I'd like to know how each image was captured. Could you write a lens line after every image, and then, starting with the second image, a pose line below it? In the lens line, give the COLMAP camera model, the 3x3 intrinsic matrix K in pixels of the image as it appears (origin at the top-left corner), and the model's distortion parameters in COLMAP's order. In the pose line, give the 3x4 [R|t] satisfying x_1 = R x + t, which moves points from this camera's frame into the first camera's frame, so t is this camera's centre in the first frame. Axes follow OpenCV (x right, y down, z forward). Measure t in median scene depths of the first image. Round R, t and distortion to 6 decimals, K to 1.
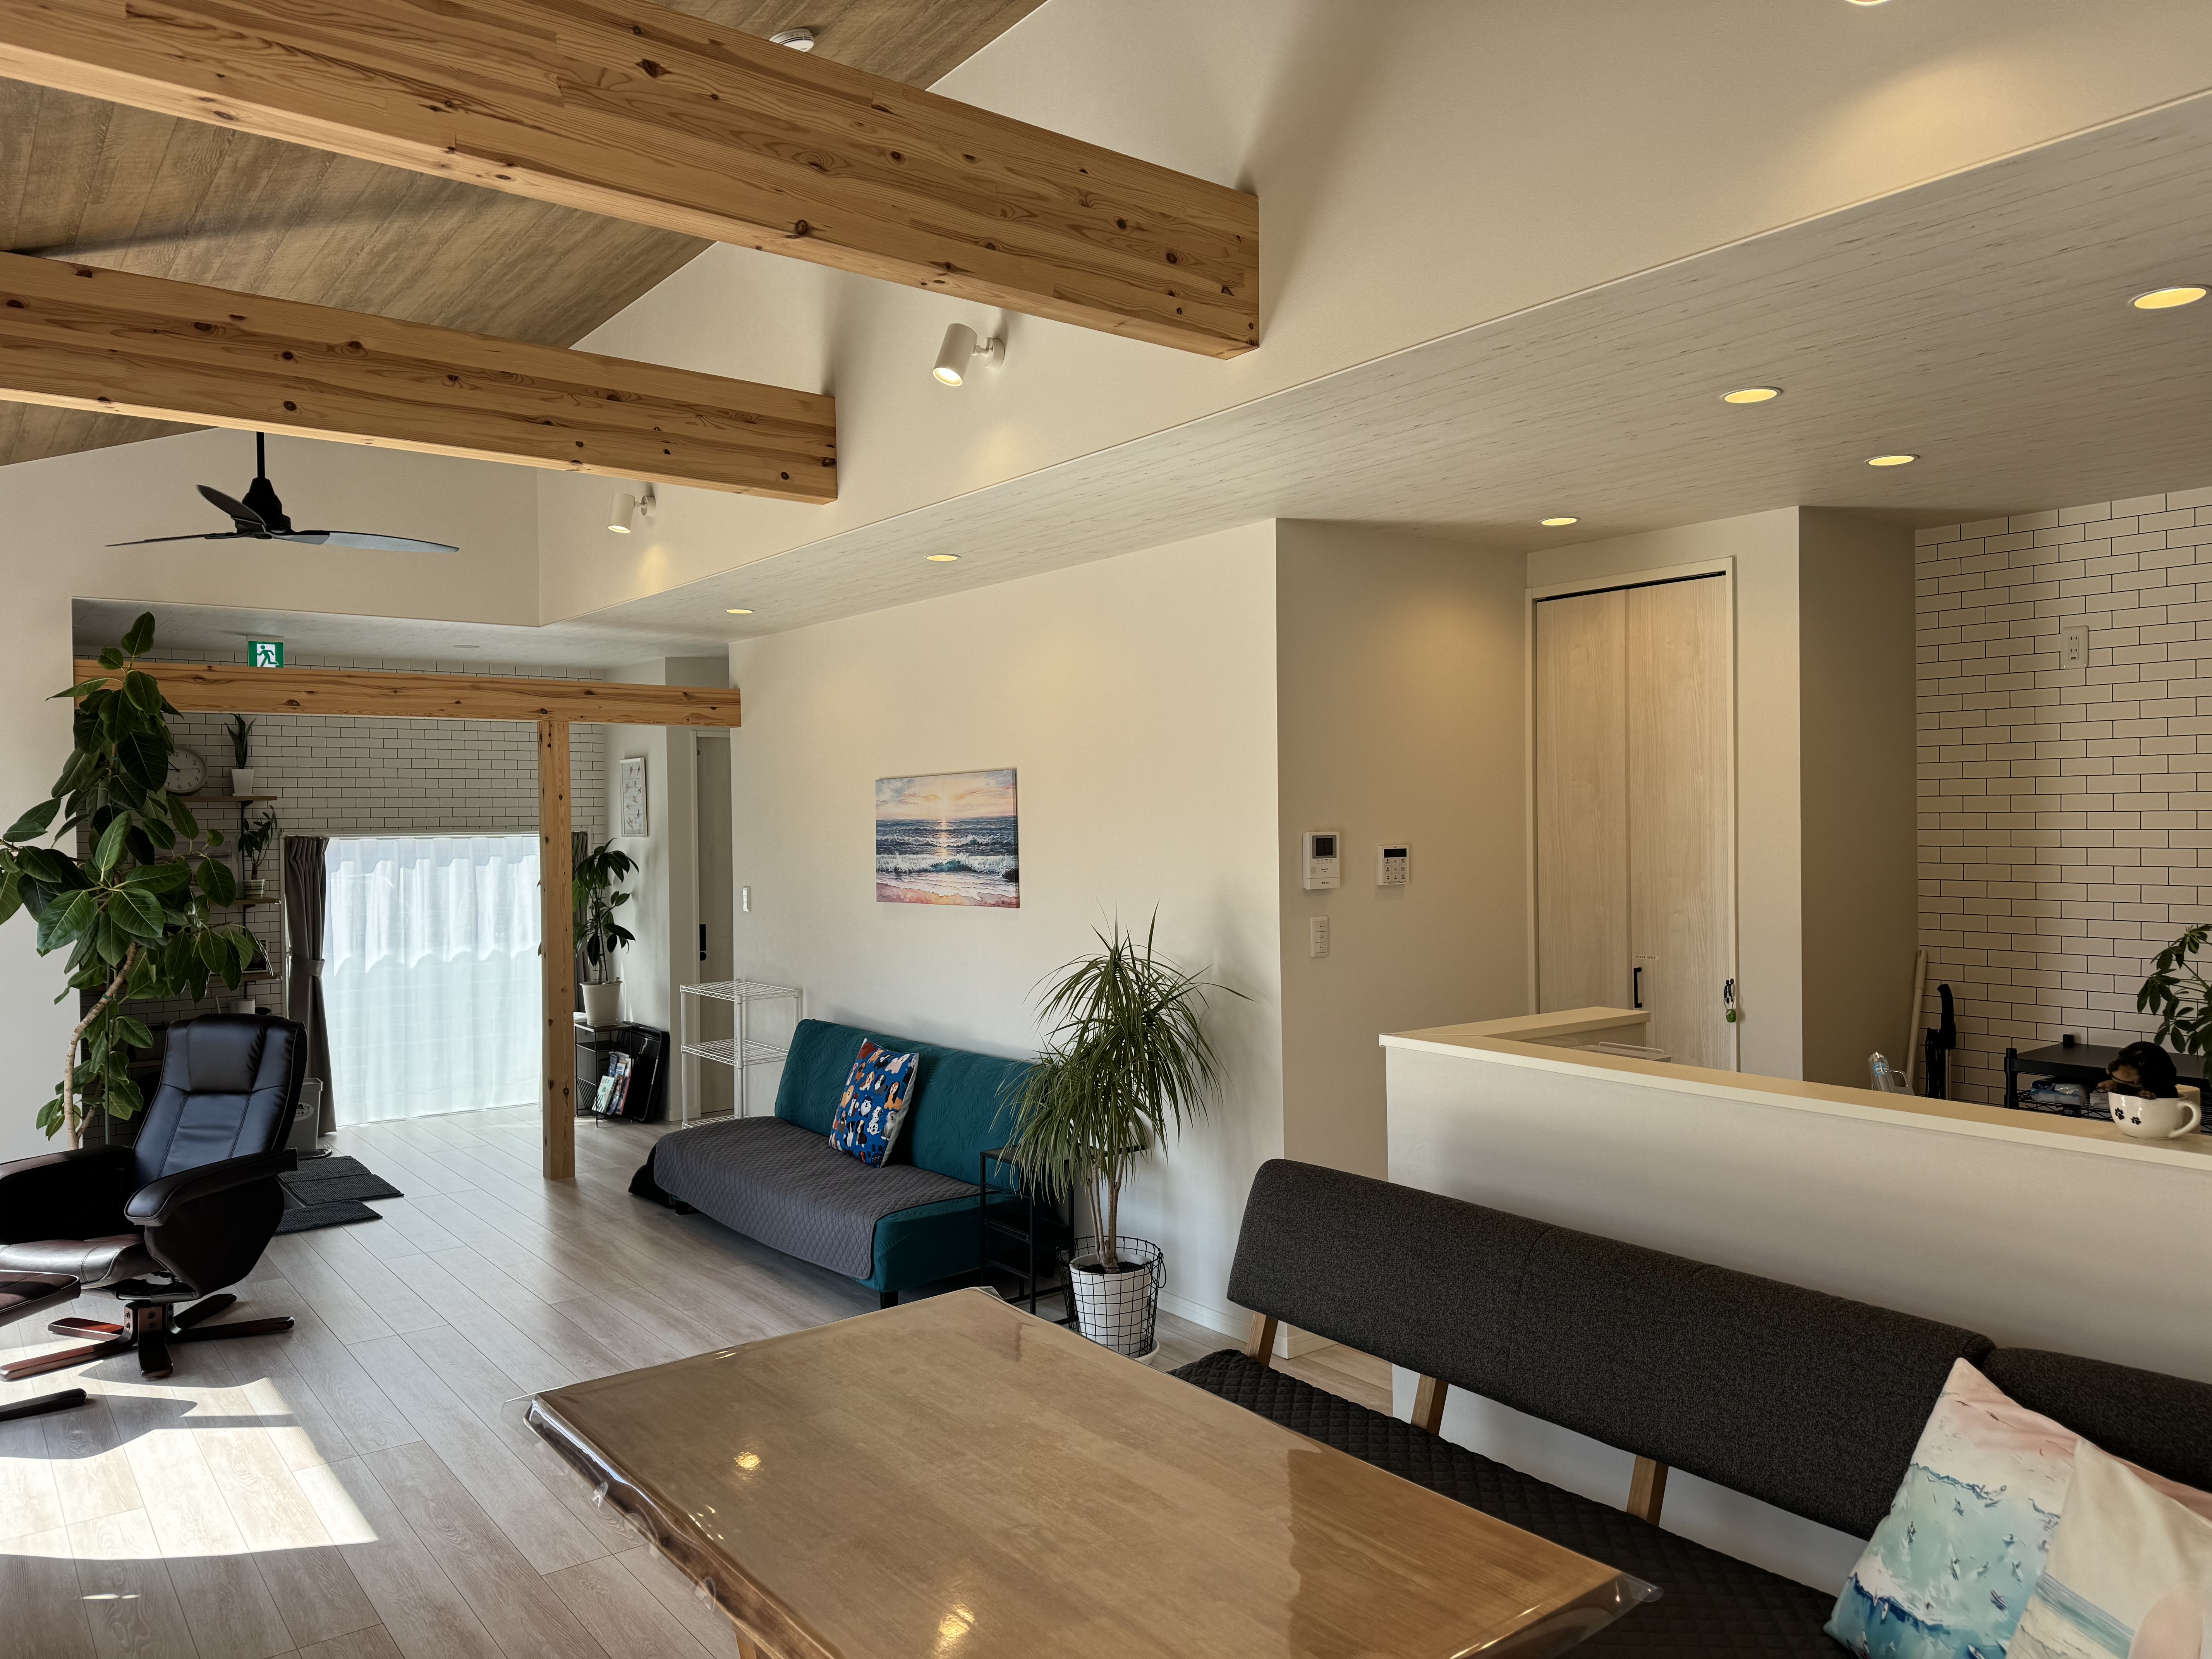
lens RADIAL K [[1531.8, 0, 1114.0], [0, 1531.8, 837.3], [0, 0, 1]] dist [0.093738, -0.094592]
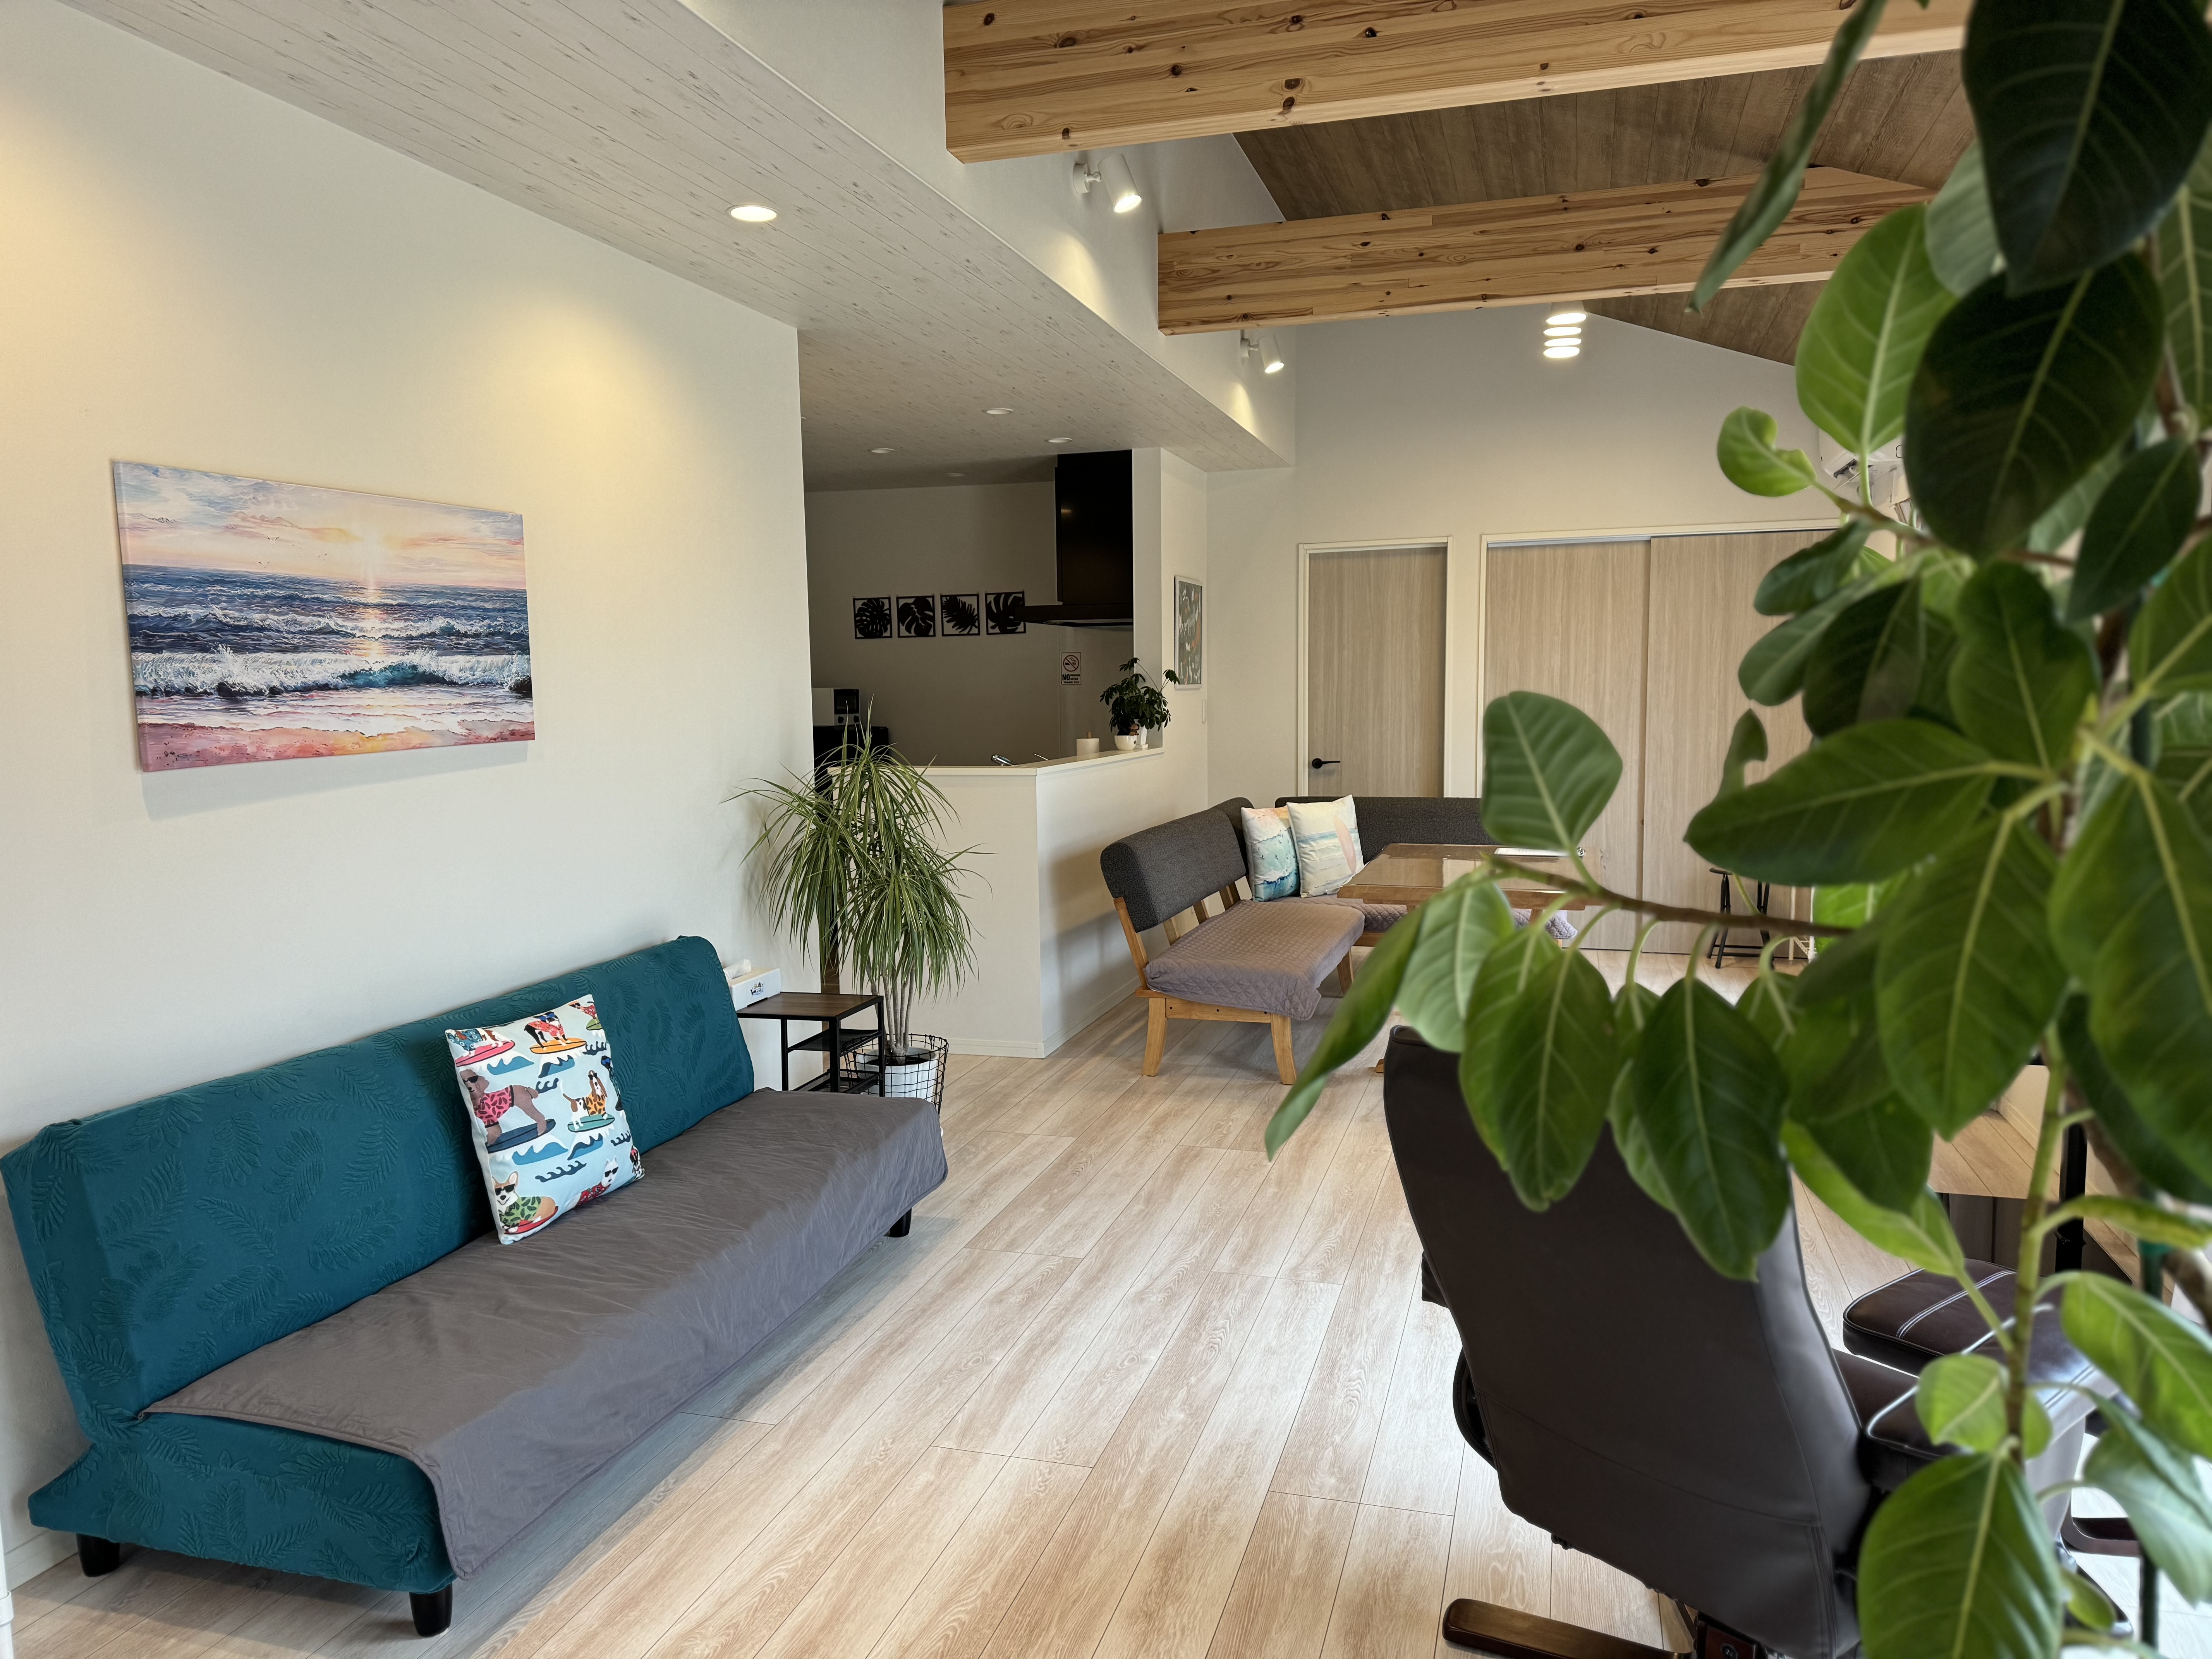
lens RADIAL K [[1531.8, 0, 1114.0], [0, 1531.8, 837.3], [0, 0, 1]] dist [0.093738, -0.094592]
pose [[-0.589365, -0.066500, 0.805125, -0.776088], [0.029089, 0.994213, 0.103411, 0.029584], [-0.807343, 0.084367, -0.584020, 1.276743]]
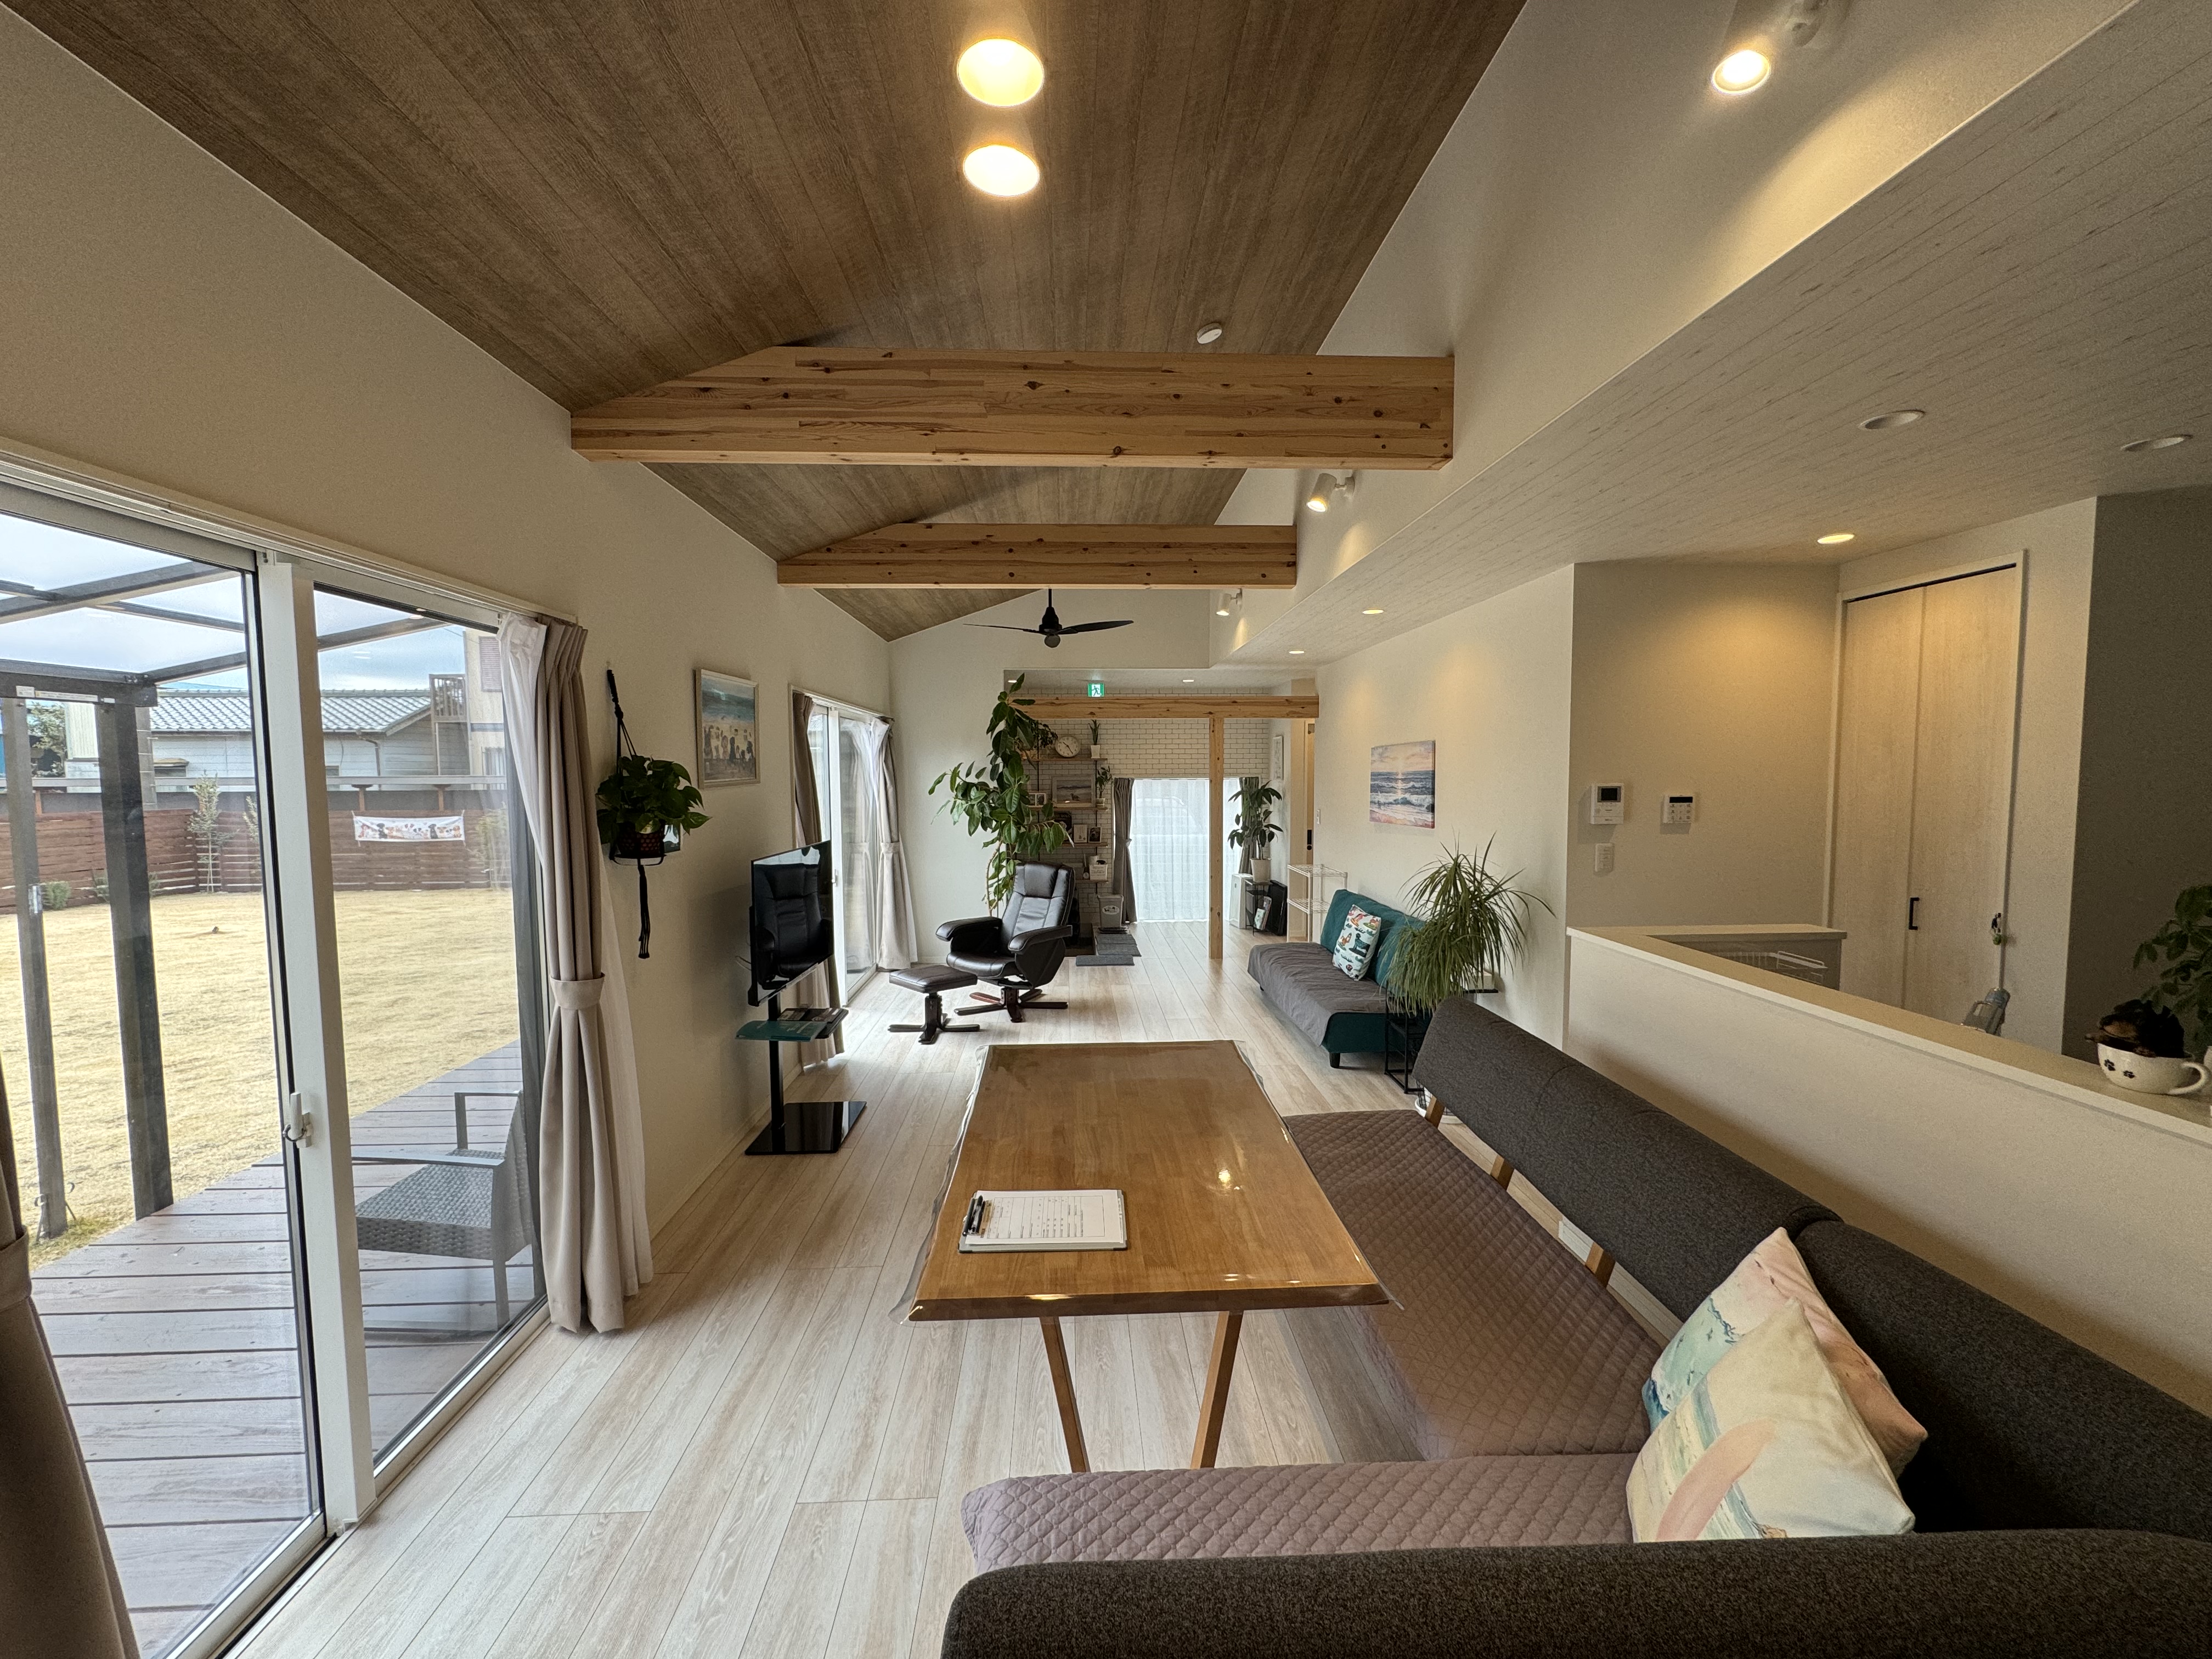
lens RADIAL K [[879.0, 0, 1115.9], [0, 879.0, 827.8], [0, 0, 1]] dist [0.012342, 0.000065]
pose [[0.826833, 0.043566, -0.560758, 0.192362], [-0.012446, 0.998169, 0.059198, -0.005041], [0.562310, -0.041967, 0.825861, 0.060383]]
